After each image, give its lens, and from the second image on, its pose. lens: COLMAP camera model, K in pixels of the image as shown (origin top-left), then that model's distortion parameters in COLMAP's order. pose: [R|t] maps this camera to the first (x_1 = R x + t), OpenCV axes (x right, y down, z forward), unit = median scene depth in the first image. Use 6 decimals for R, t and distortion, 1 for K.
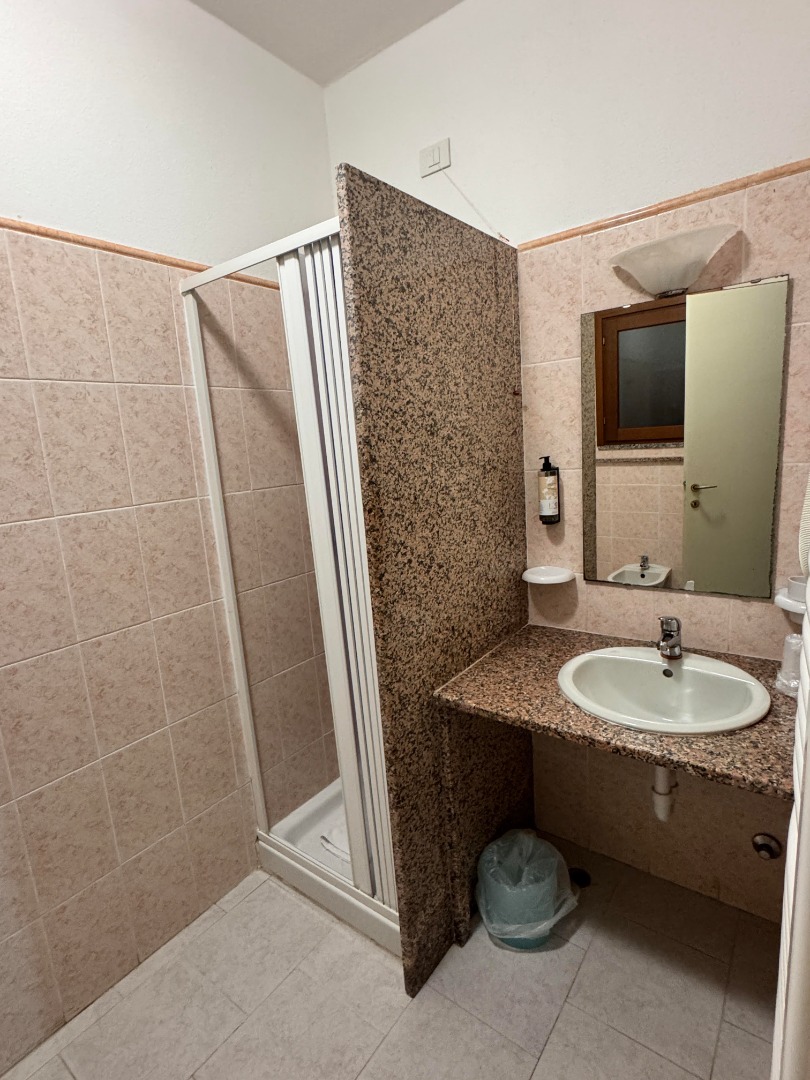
lens RADIAL K [[542.5, 0, 397.2], [0, 542.5, 543.5], [0, 0, 1]] dist [0.001331, 0.000753]
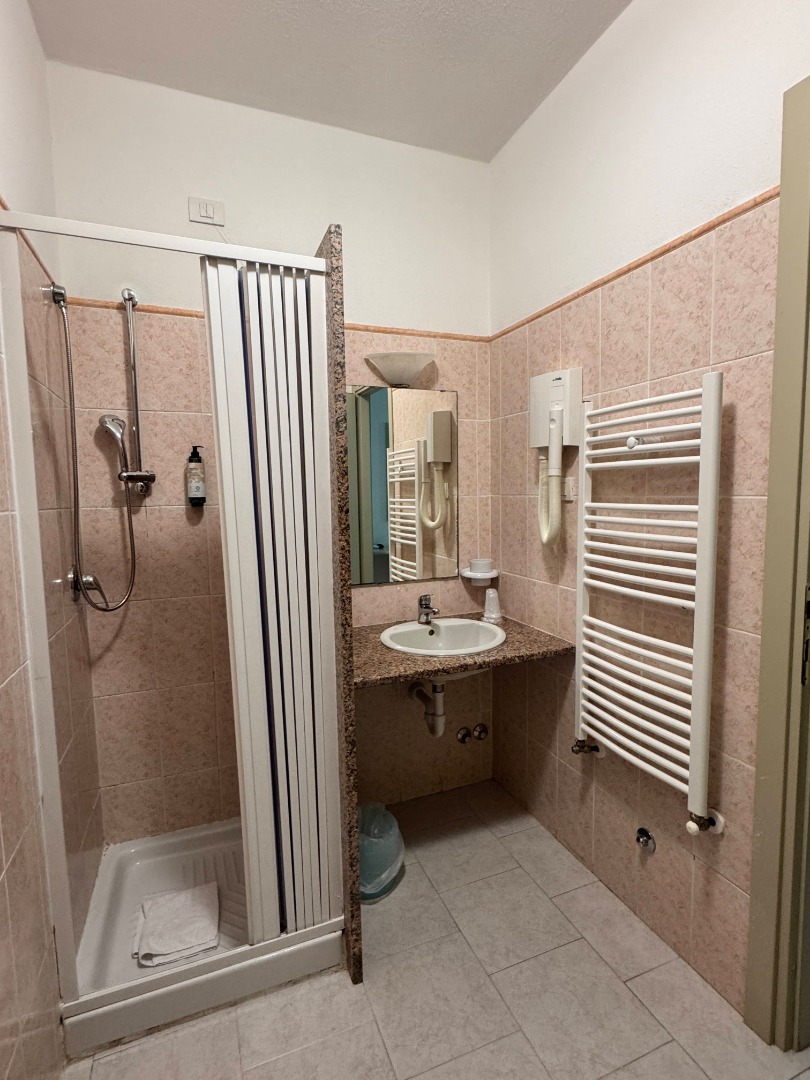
lens RADIAL K [[542.5, 0, 397.2], [0, 542.5, 543.5], [0, 0, 1]] dist [0.001331, 0.000753]
pose [[0.519394, -0.018211, 0.854341, -0.878847], [0.142641, 0.987594, -0.065666, 0.088512], [-0.842546, 0.155970, 0.515548, 0.295780]]
